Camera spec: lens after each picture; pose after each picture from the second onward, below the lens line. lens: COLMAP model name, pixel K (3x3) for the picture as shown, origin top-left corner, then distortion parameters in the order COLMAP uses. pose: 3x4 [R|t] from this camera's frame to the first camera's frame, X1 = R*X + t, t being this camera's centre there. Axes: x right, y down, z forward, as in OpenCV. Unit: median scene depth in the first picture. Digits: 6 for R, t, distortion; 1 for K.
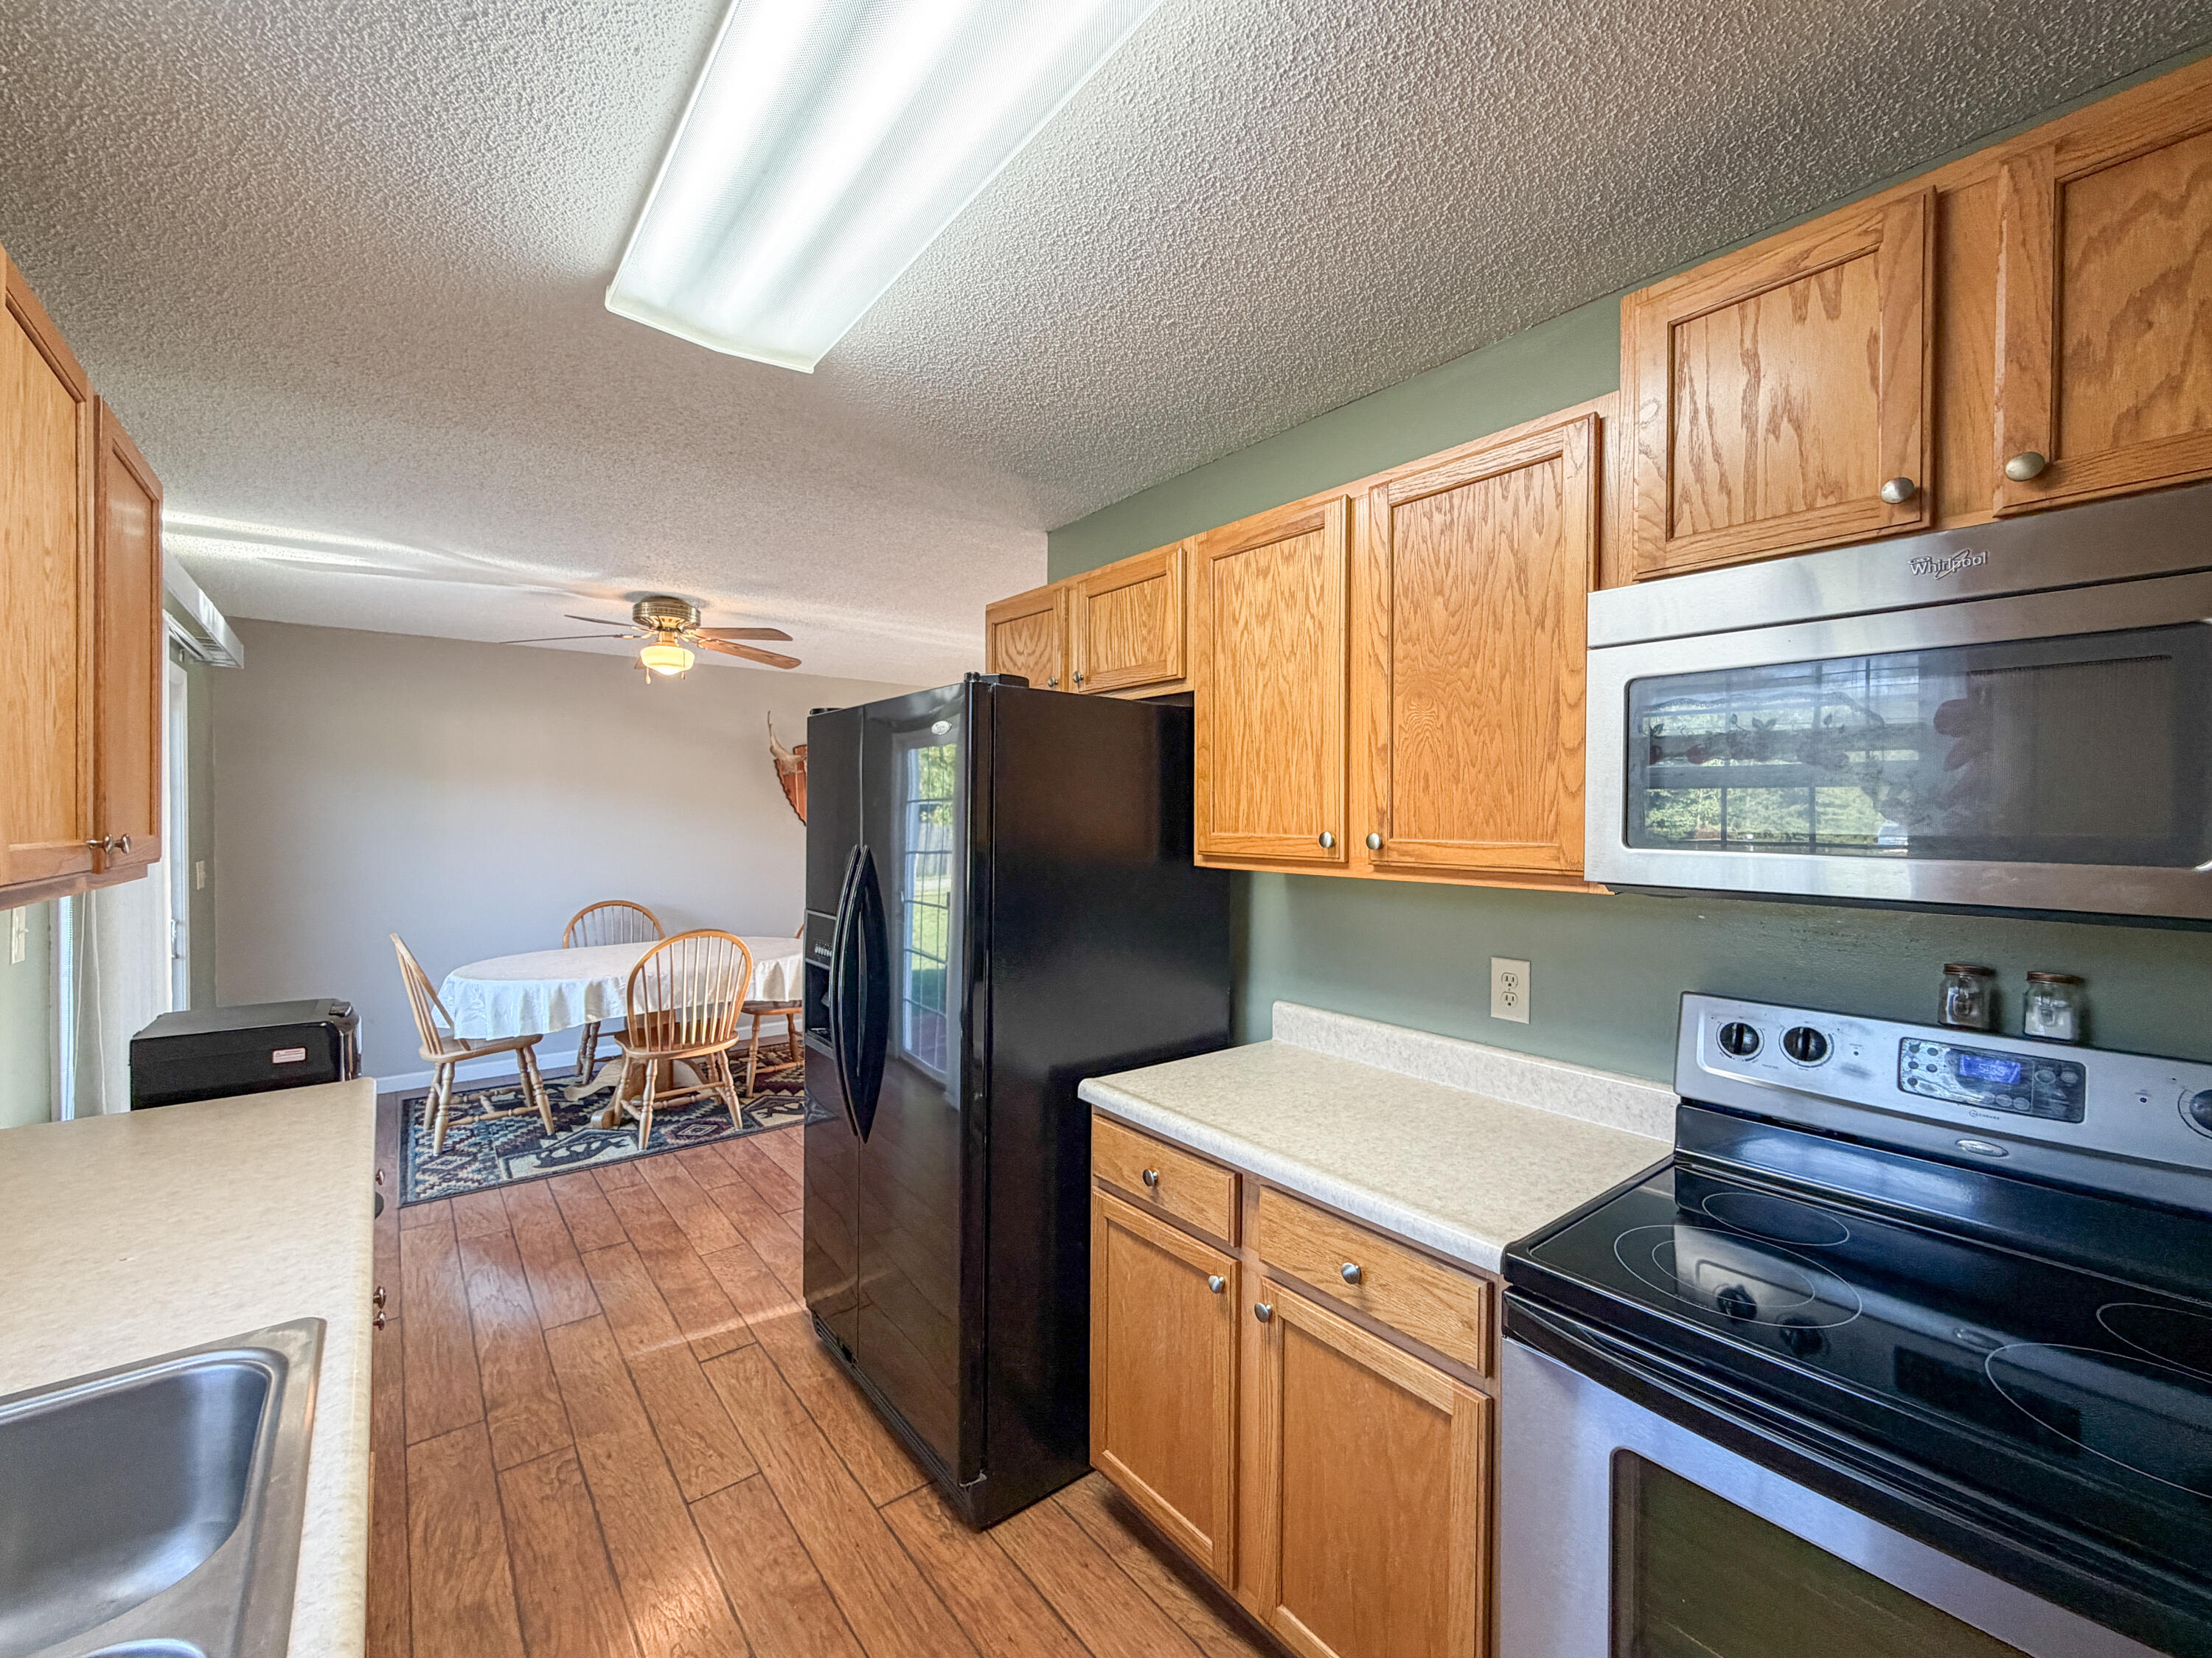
lens RADIAL K [[889.3, 0, 1098.5], [0, 889.3, 823.8], [0, 0, 1]] dist [0.000516, 0.000126]
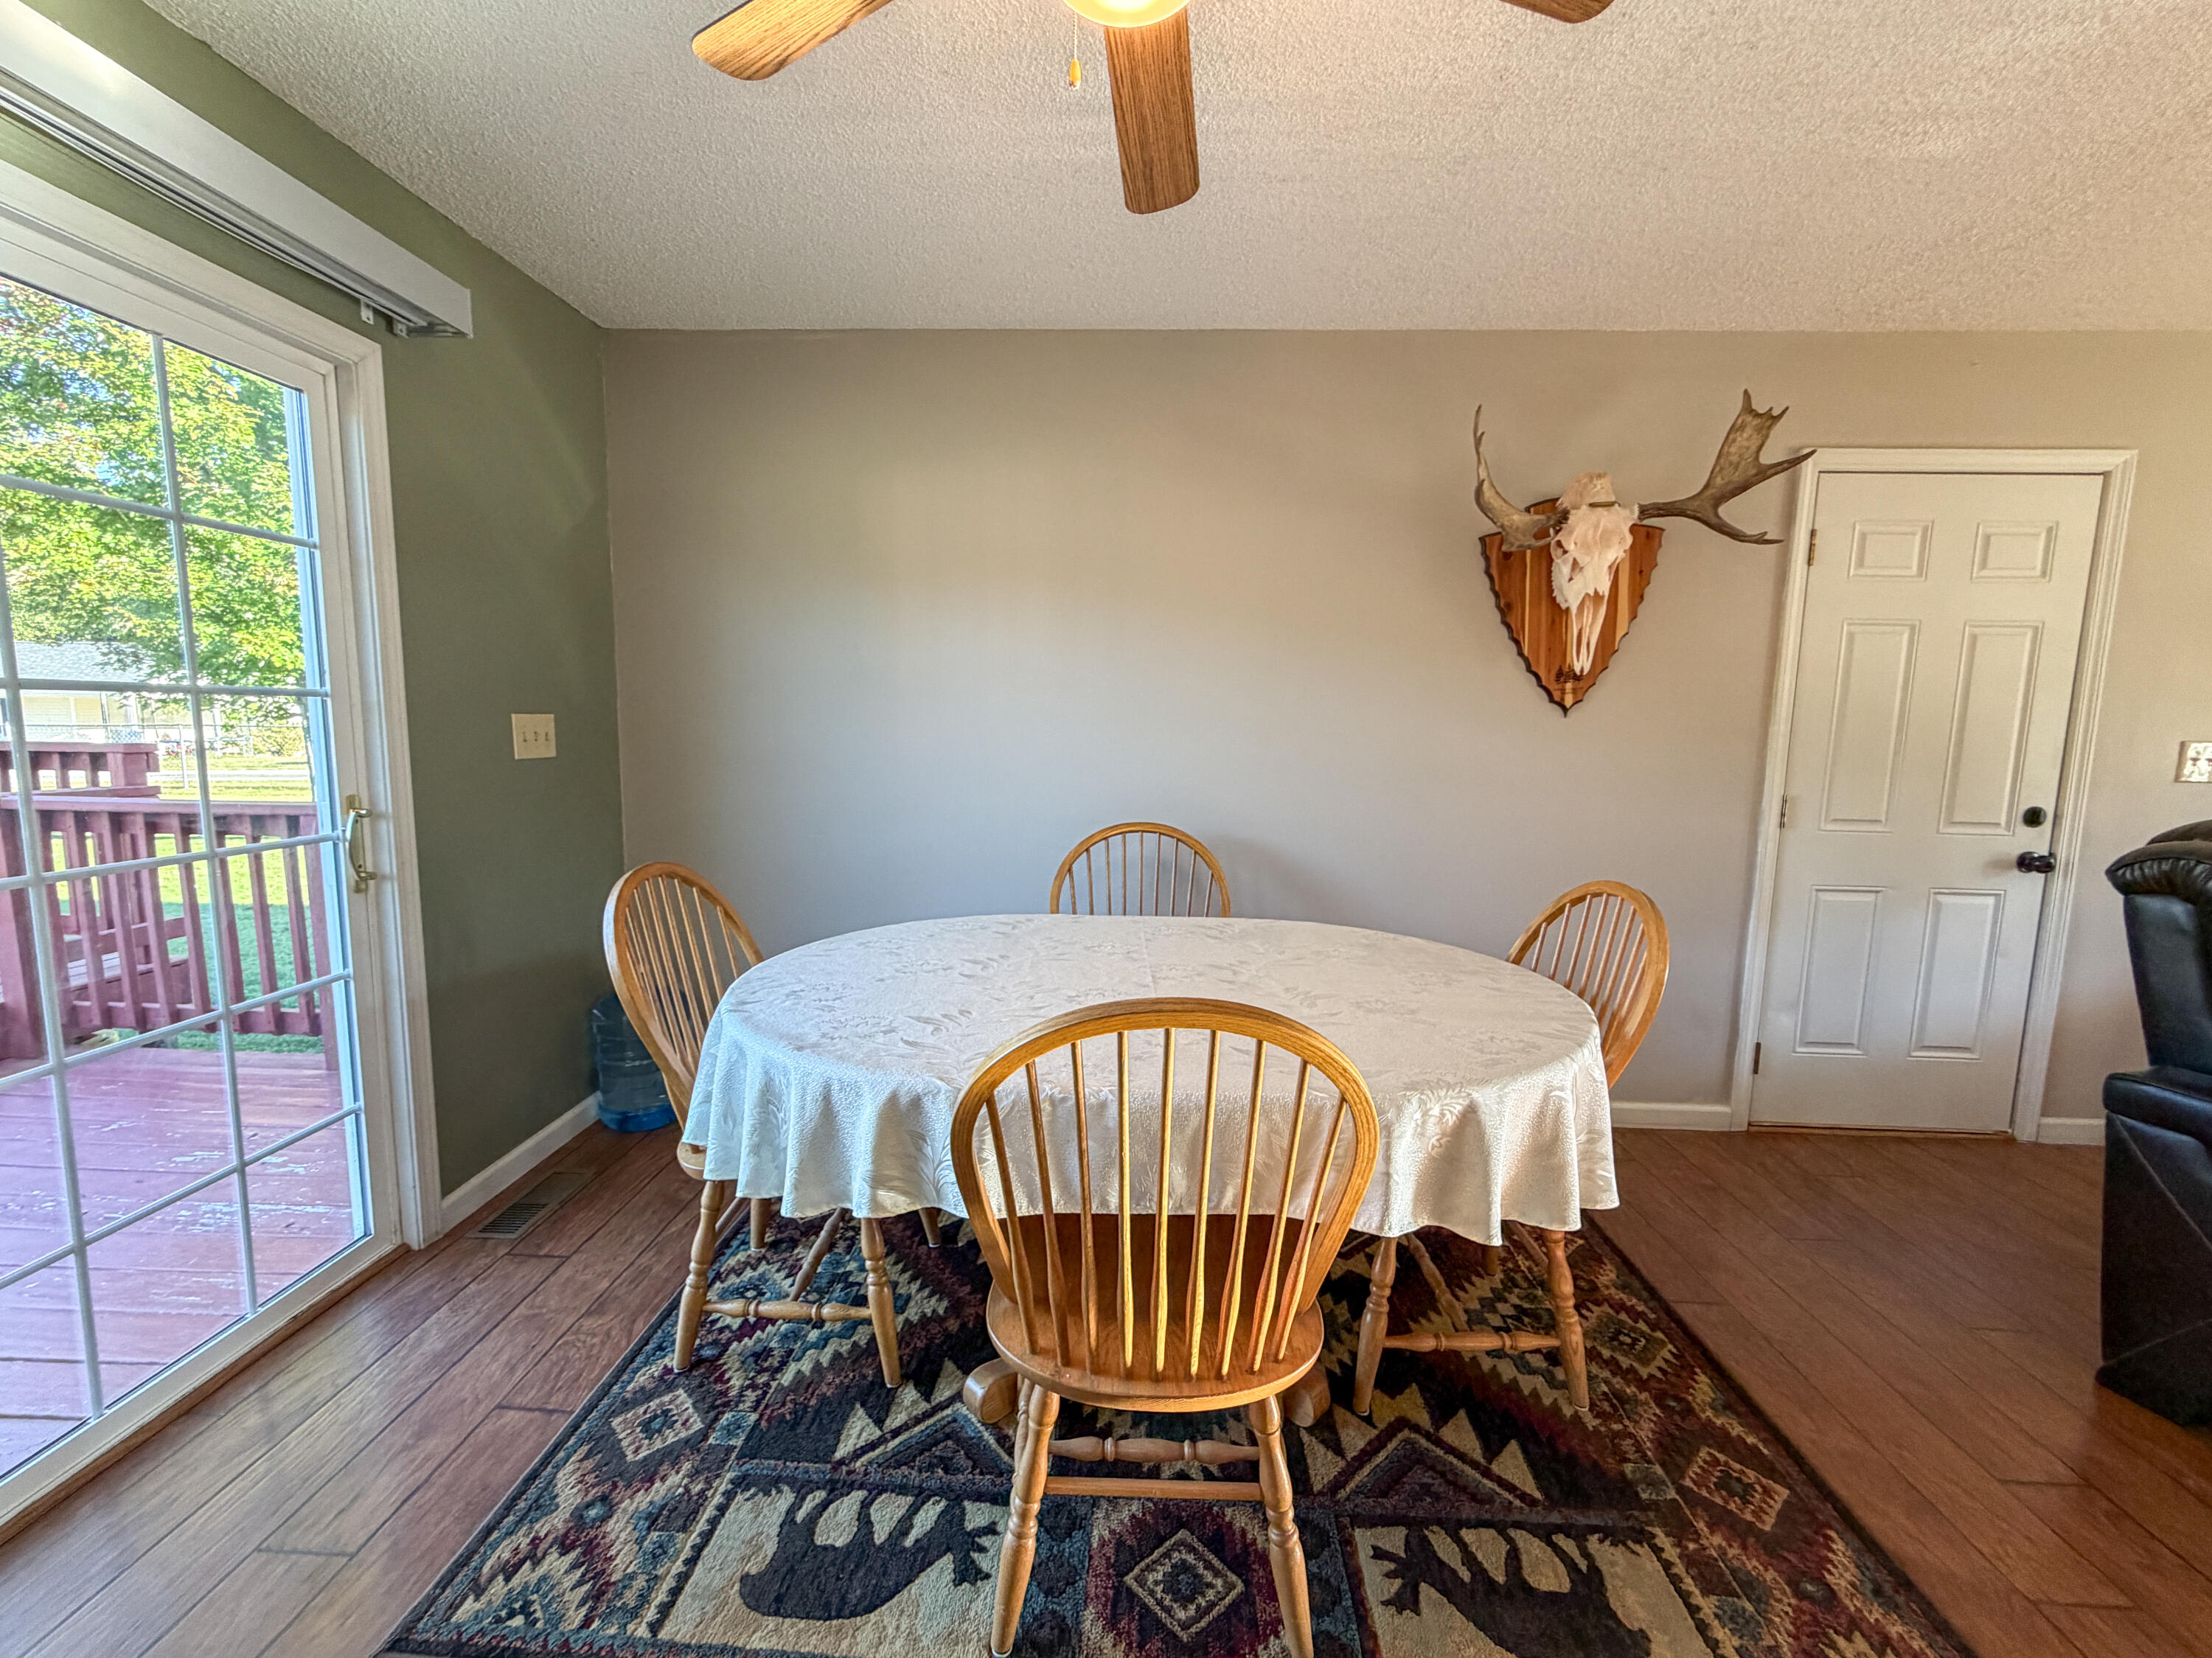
lens RADIAL K [[889.3, 0, 1105.9], [0, 889.3, 826.9], [0, 0, 1]] dist [0.000516, 0.000126]
pose [[0.752697, 0.090752, -0.652082, -0.302192], [-0.023509, 0.993527, 0.111136, 0.042525], [0.657947, -0.068322, 0.749958, 0.796470]]
